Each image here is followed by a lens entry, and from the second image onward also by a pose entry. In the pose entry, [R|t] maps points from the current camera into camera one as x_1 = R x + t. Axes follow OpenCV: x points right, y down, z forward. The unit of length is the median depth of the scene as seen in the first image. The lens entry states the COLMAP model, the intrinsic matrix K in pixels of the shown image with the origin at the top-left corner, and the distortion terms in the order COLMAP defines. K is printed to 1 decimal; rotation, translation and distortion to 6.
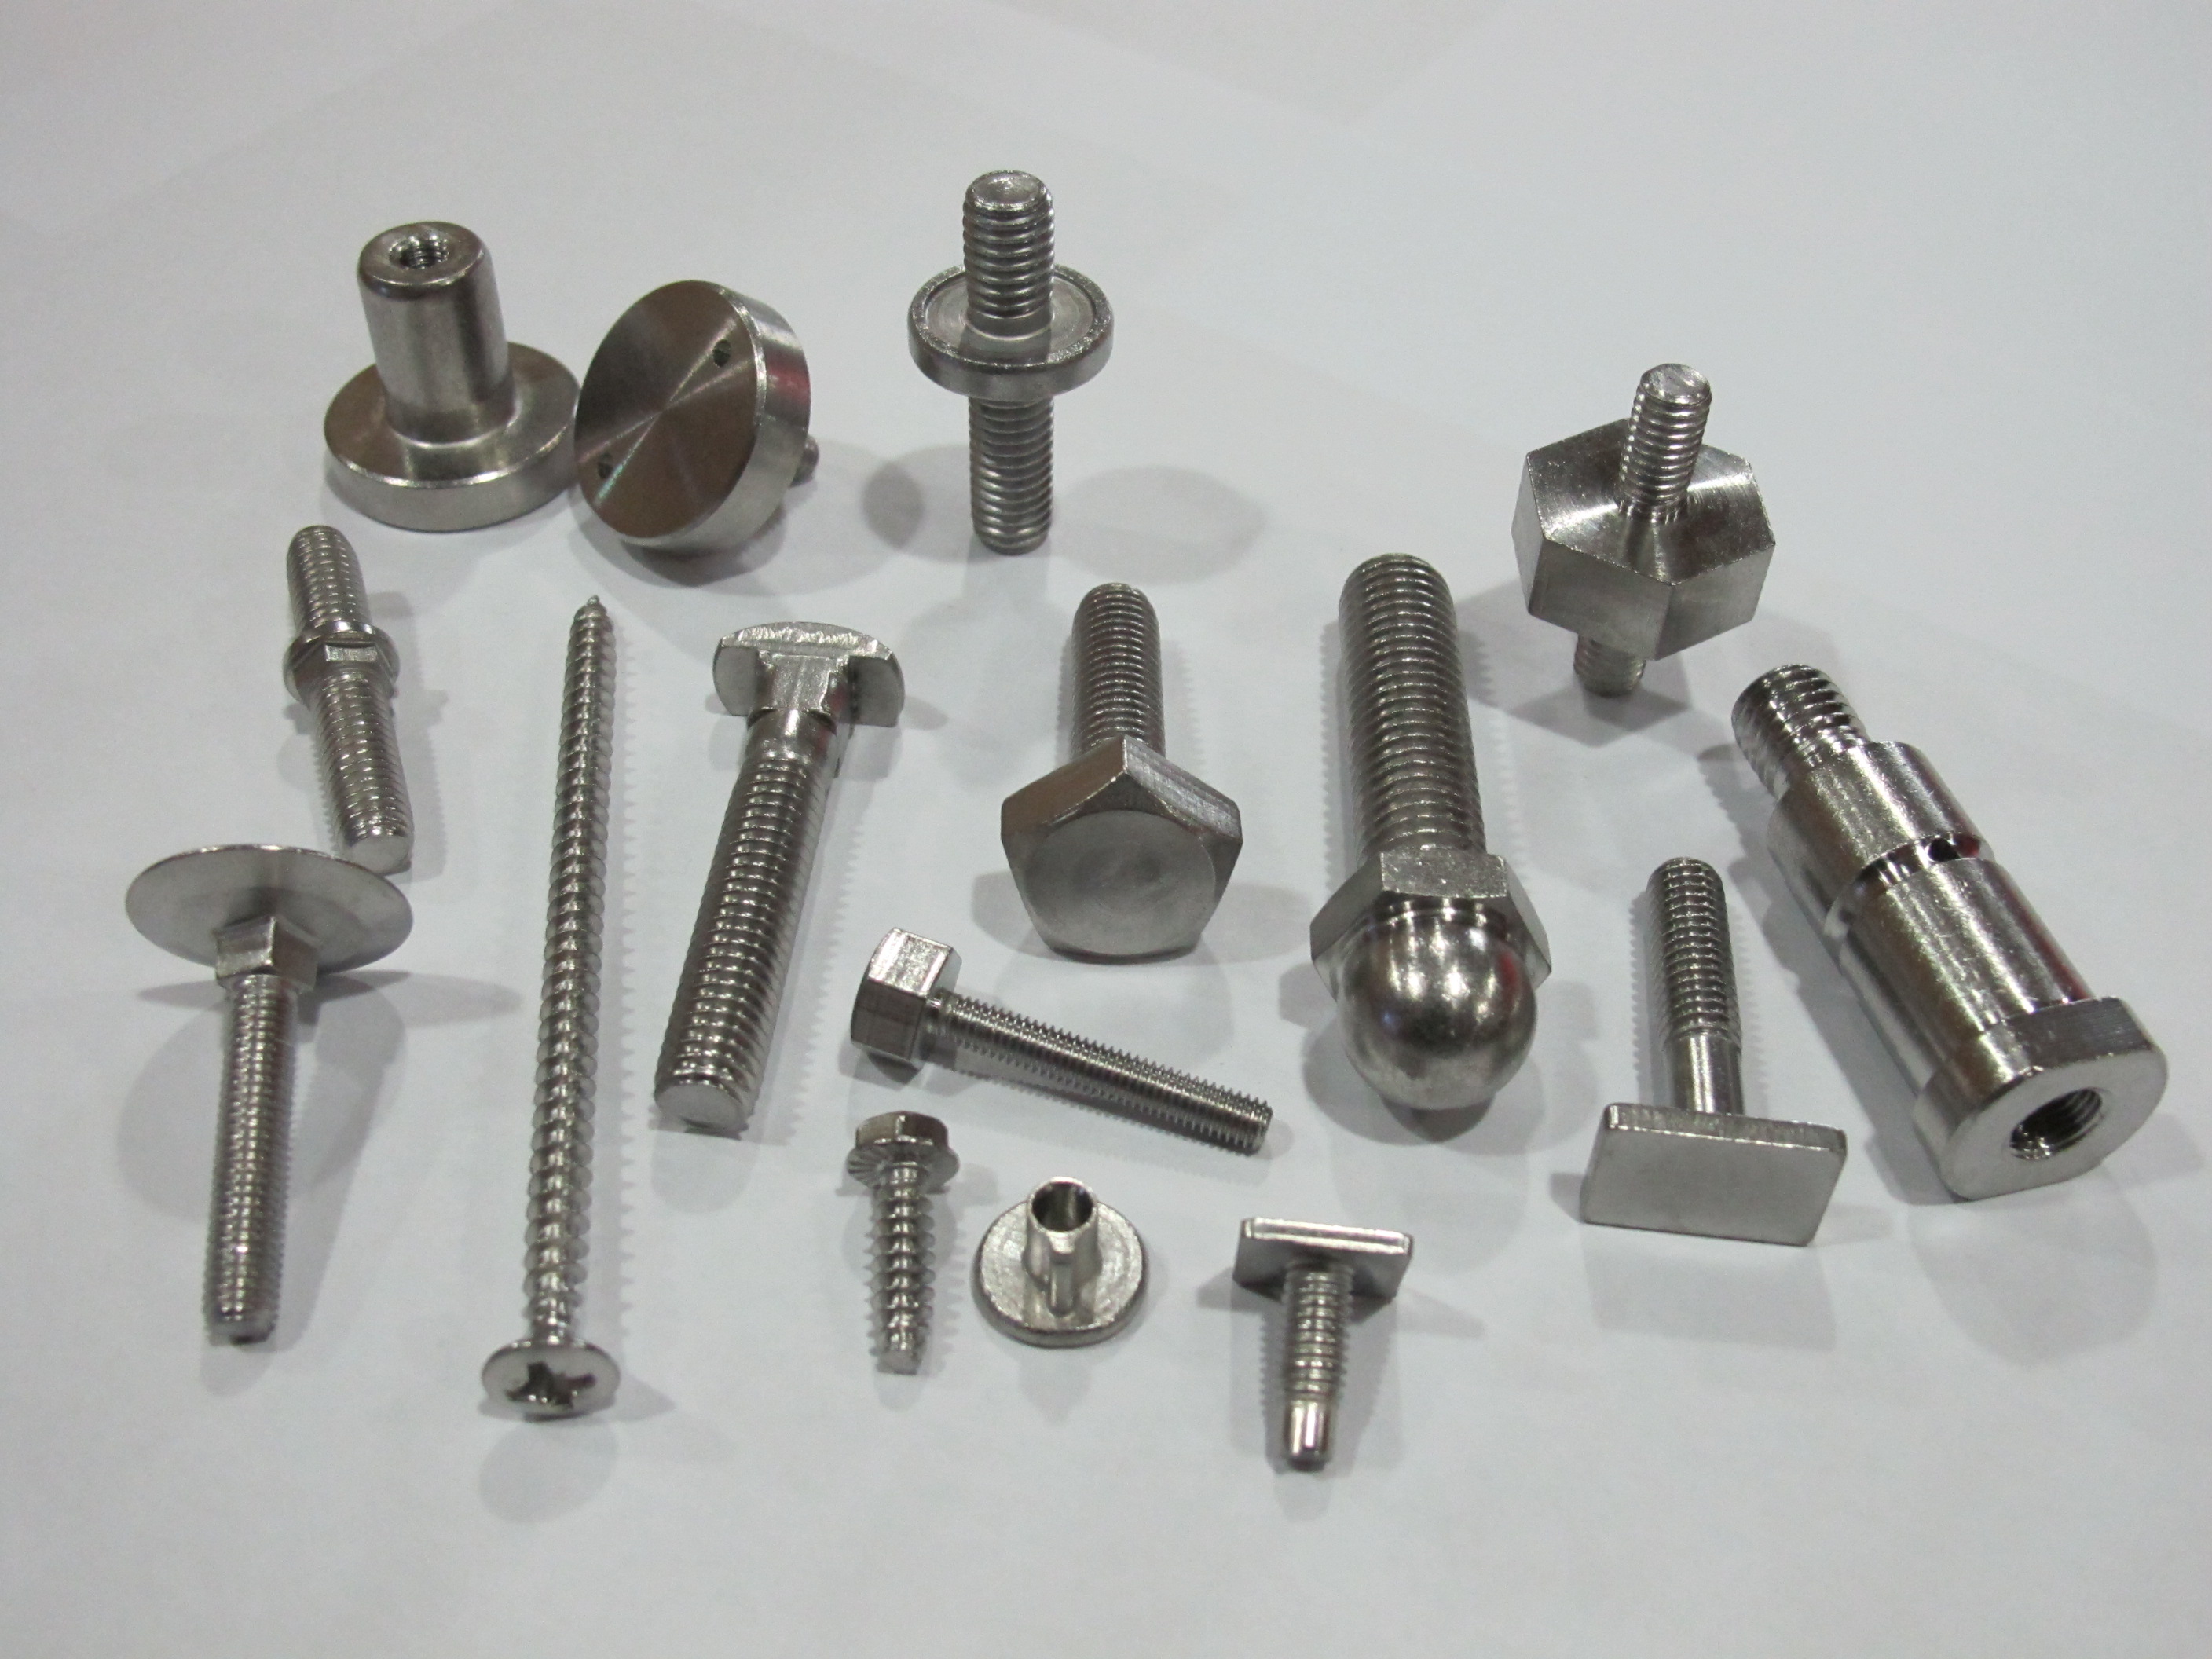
lens RADIAL K [[2212.0, 0, 1168.6], [0, 2212.0, 861.0], [0, 0, 1]] dist [-0.114683, 0.000000]
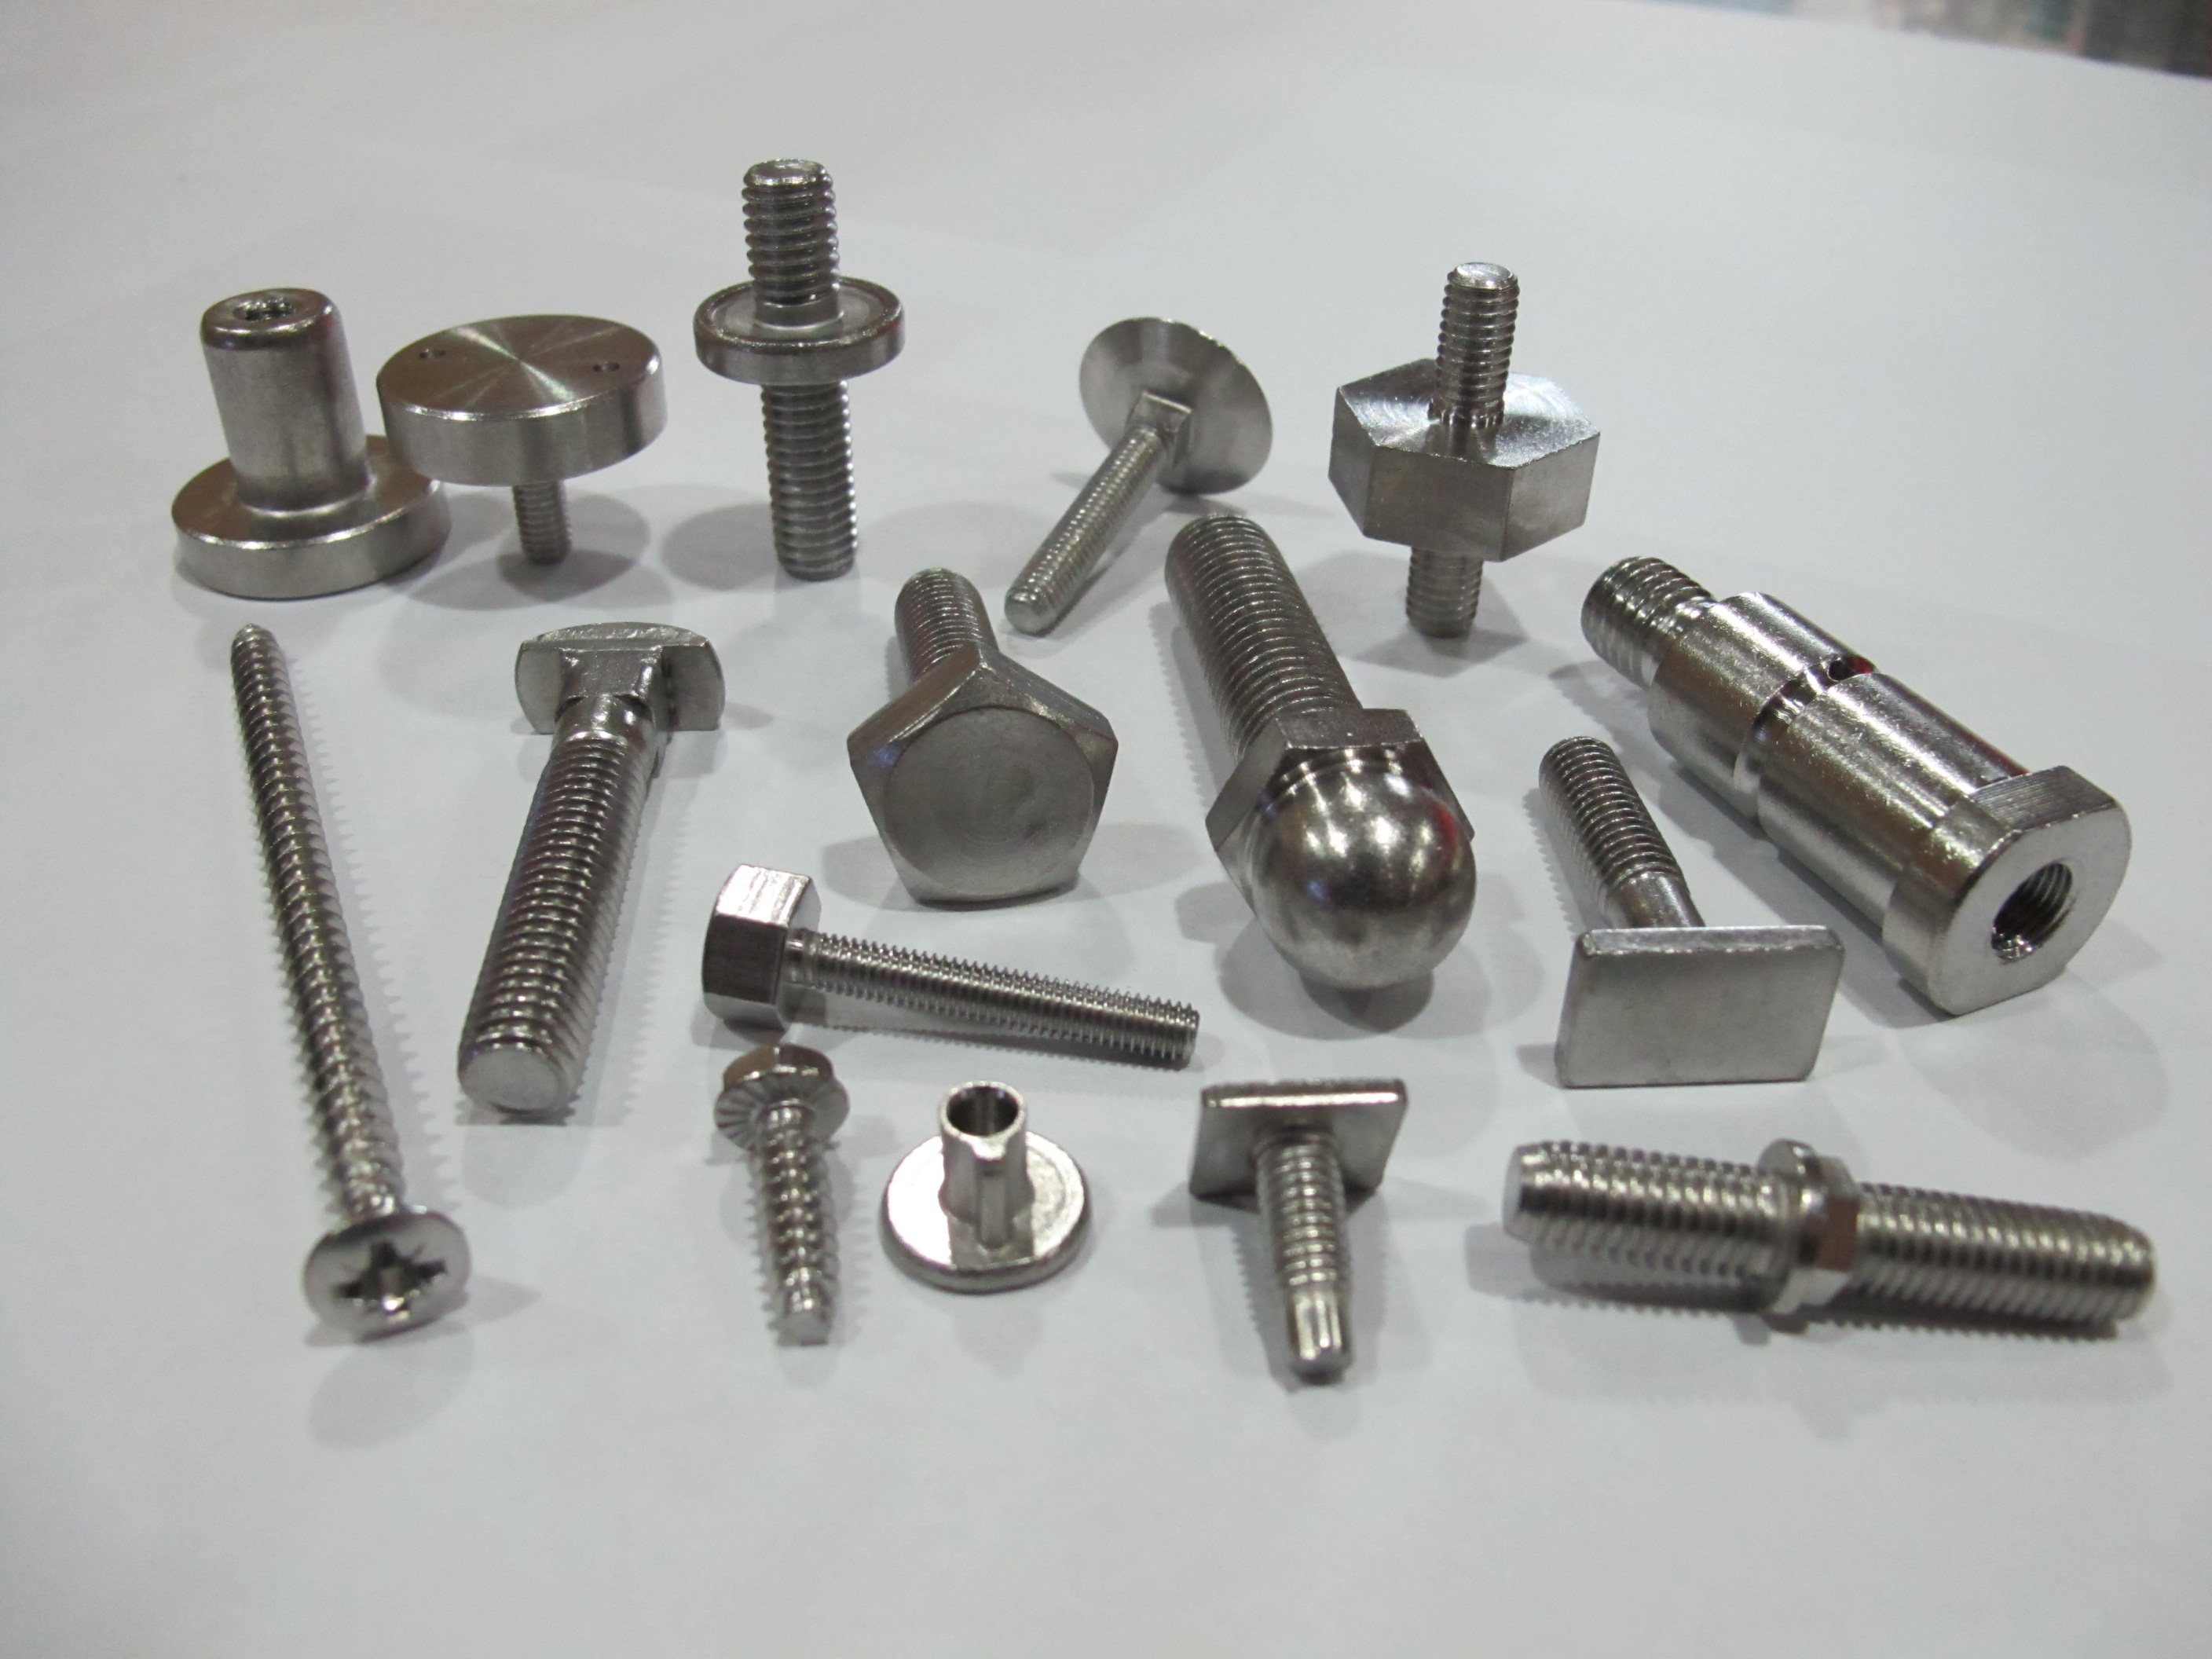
lens RADIAL K [[1872.9, 0, 1138.3], [0, 1872.9, 846.2], [0, 0, 1]] dist [-0.152751, 0.069494]
pose [[0.985862, -0.114767, 0.122084, -0.057939], [0.134849, 0.975907, -0.171527, 0.168732], [-0.099457, 0.185565, 0.977586, 0.262069]]
